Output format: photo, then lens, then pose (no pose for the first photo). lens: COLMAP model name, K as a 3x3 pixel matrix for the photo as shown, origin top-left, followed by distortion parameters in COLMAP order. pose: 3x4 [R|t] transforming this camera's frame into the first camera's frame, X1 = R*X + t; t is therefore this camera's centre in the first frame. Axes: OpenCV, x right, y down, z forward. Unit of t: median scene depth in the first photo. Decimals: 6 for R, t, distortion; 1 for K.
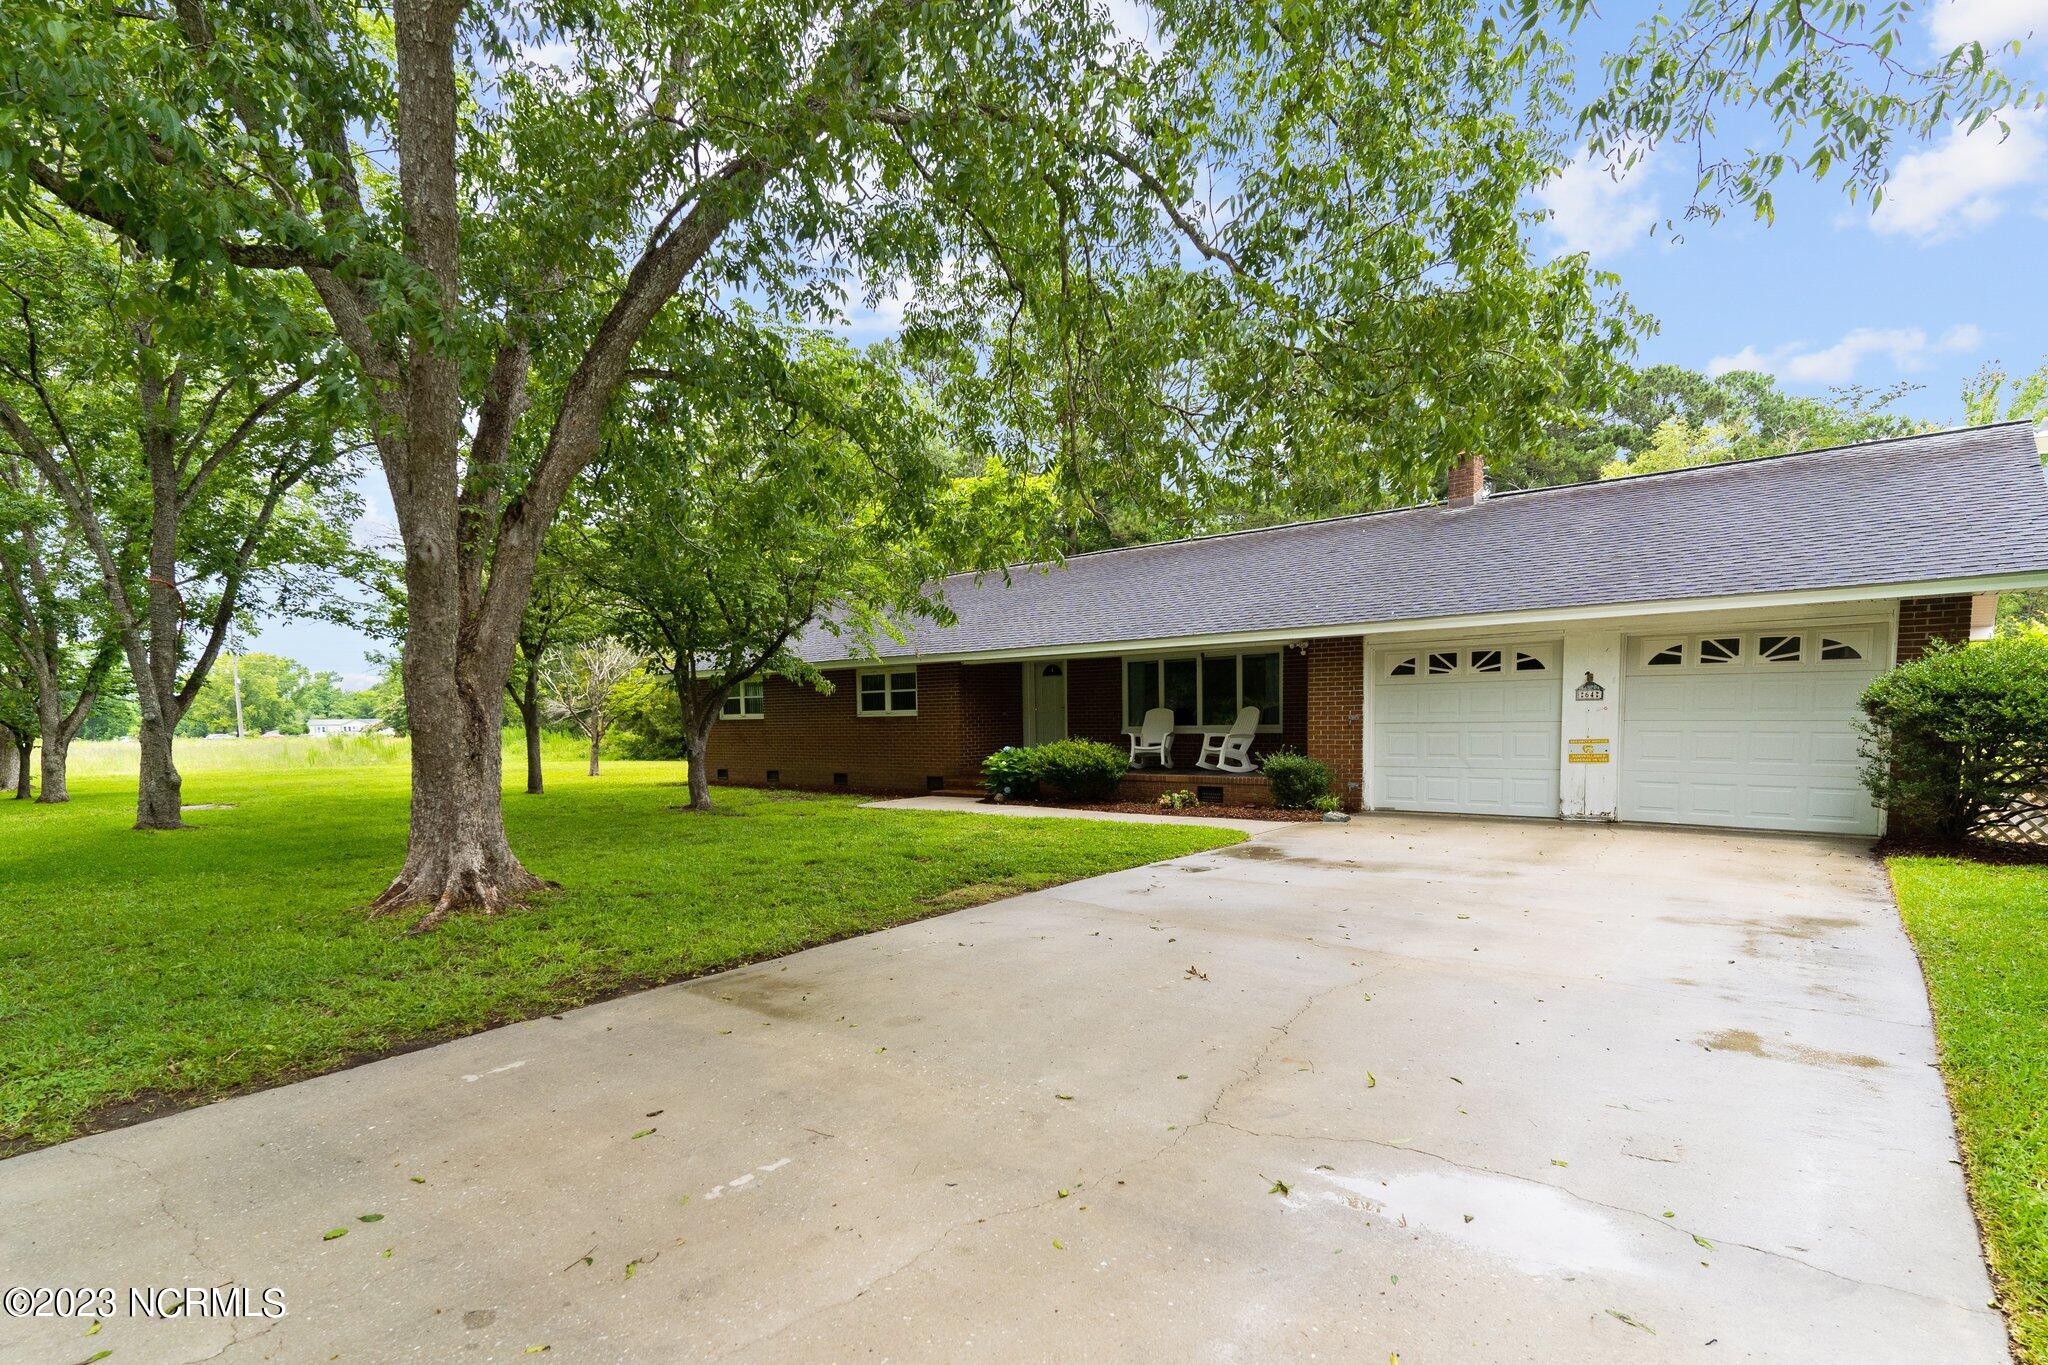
lens RADIAL K [[1031.2, 0, 1027.6], [0, 1031.2, 811.0], [0, 0, 1]] dist [0.001981, -0.001484]
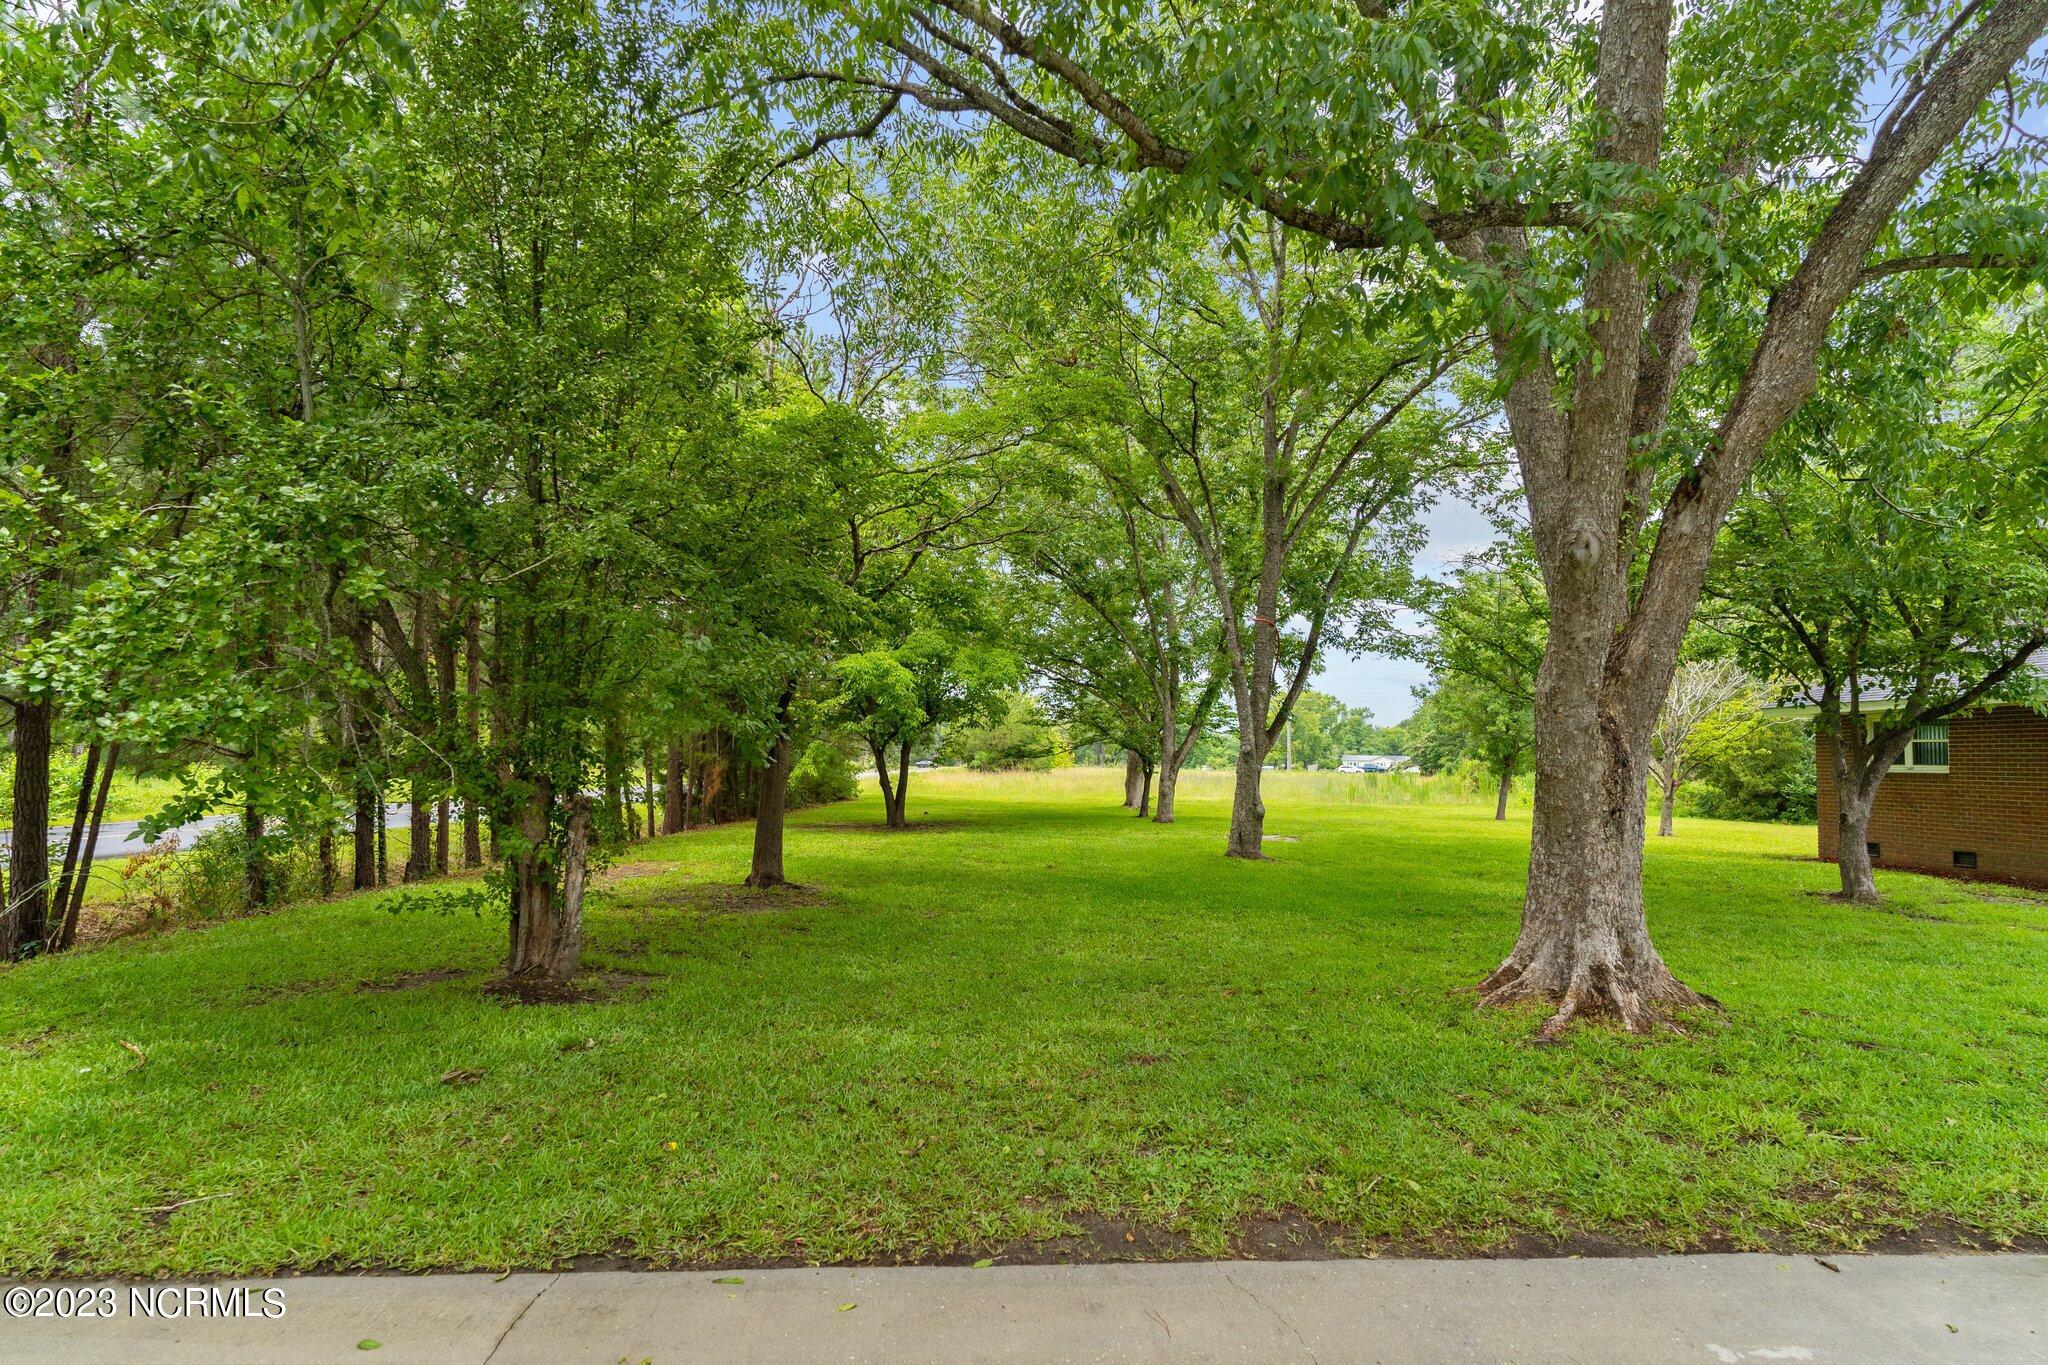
lens RADIAL K [[1178.4, 0, 1012.6], [0, 1178.4, 681.2], [0, 0, 1]] dist [0.005146, 0.000717]
pose [[0.640100, -0.020124, -0.768028, -0.084549], [-0.099938, 0.988983, -0.109206, -0.005138], [0.761764, 0.146658, 0.631037, 0.057832]]
